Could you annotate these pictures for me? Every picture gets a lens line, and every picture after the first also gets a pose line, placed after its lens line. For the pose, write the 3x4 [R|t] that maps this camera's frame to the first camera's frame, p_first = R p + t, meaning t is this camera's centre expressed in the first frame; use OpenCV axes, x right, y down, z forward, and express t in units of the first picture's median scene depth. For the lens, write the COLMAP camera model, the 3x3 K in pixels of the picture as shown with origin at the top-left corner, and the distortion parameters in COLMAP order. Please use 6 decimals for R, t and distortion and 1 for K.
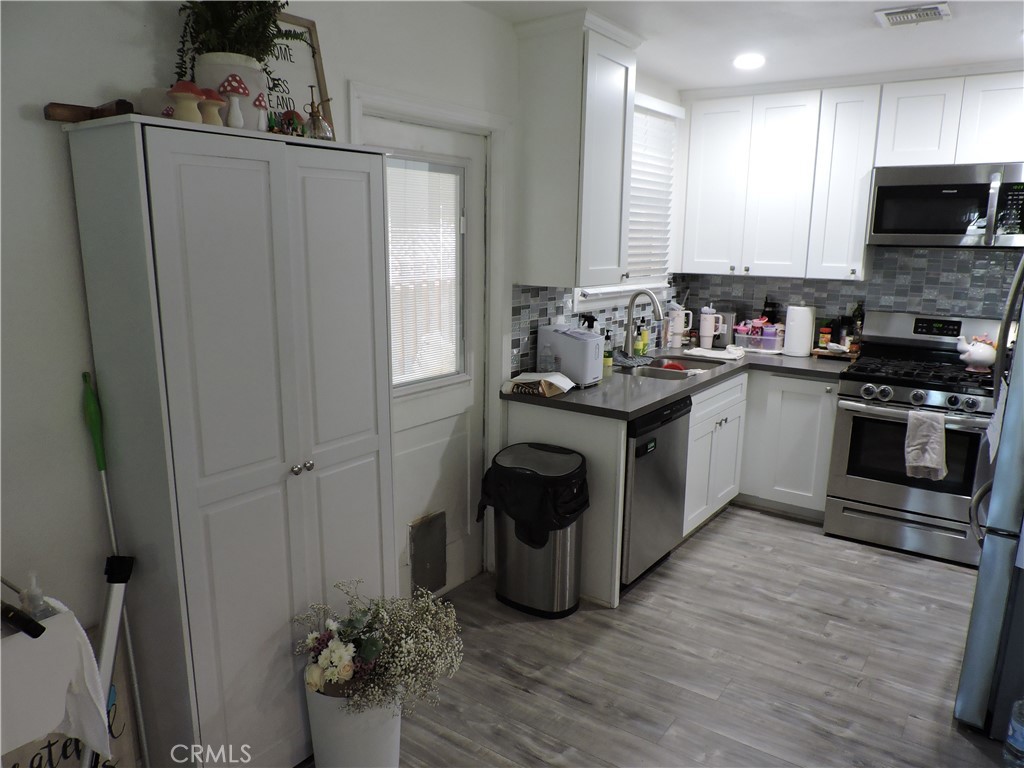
lens RADIAL K [[723.4, 0, 512.6], [0, 723.4, 387.4], [0, 0, 1]] dist [-0.021188, 0.008581]
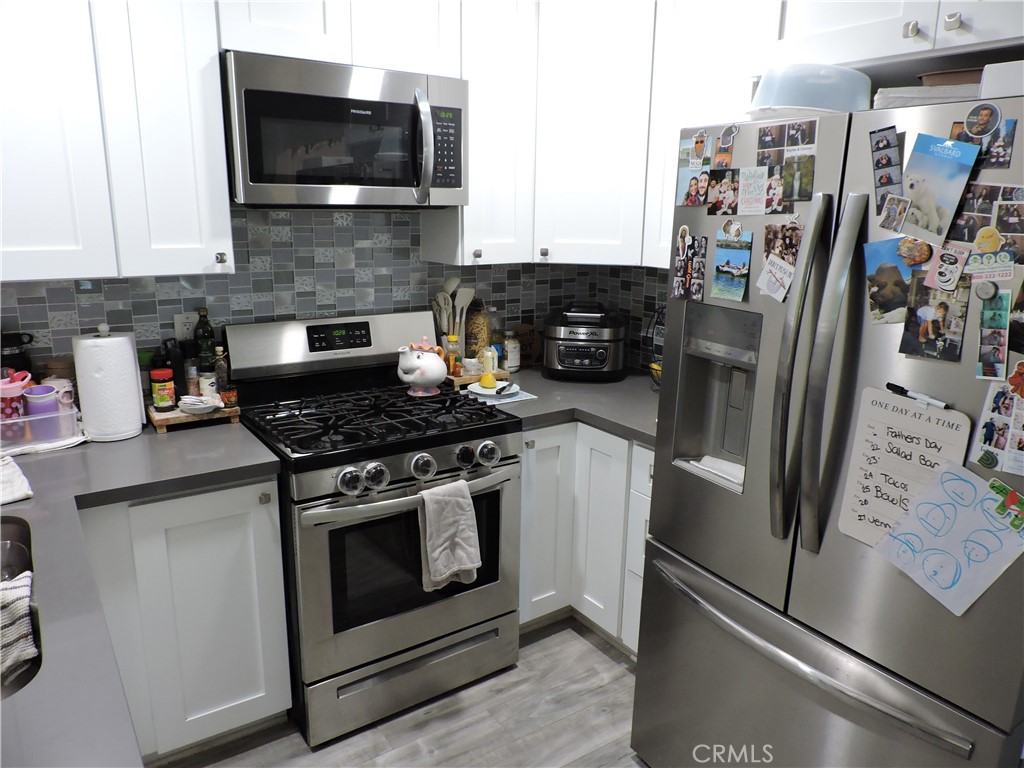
lens RADIAL K [[723.4, 0, 513.5], [0, 723.4, 384.8], [0, 0, 1]] dist [-0.021188, 0.008581]
pose [[0.334393, -0.232721, 0.913248, 0.054578], [0.180157, 0.966946, 0.180439, -0.127496], [-0.925054, 0.104191, 0.365266, 0.625798]]
